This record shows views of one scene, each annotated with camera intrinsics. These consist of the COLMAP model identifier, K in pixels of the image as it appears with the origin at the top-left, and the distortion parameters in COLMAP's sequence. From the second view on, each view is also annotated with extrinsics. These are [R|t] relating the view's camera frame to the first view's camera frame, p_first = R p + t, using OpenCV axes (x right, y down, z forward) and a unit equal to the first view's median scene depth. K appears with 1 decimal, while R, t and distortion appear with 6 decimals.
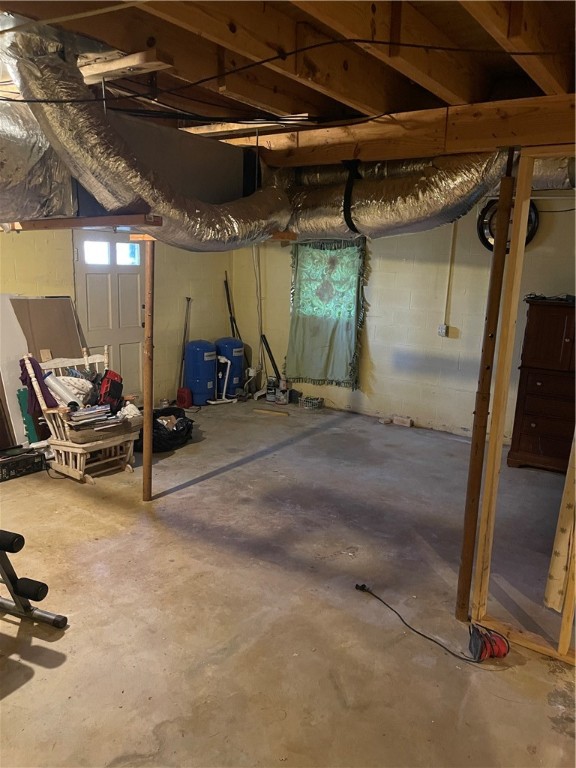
lens RADIAL K [[575.1, 0, 287.5], [0, 575.1, 384.5], [0, 0, 1]] dist [0.054900, -0.080571]
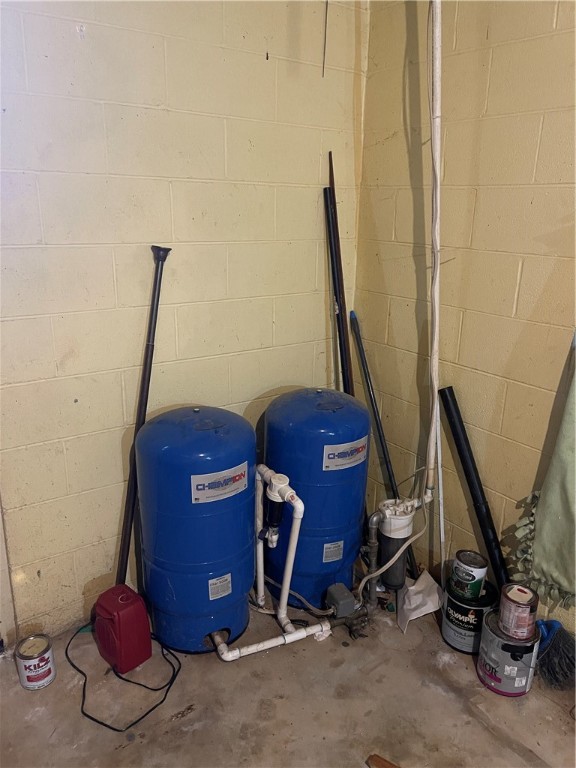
lens RADIAL K [[575.1, 0, 287.7], [0, 575.1, 383.8], [0, 0, 1]] dist [0.054900, -0.080571]
pose [[0.951883, 0.076410, -0.296785, -0.034628], [-0.050337, 0.994249, 0.094531, -0.114538], [0.302301, -0.075043, 0.950254, 0.749560]]
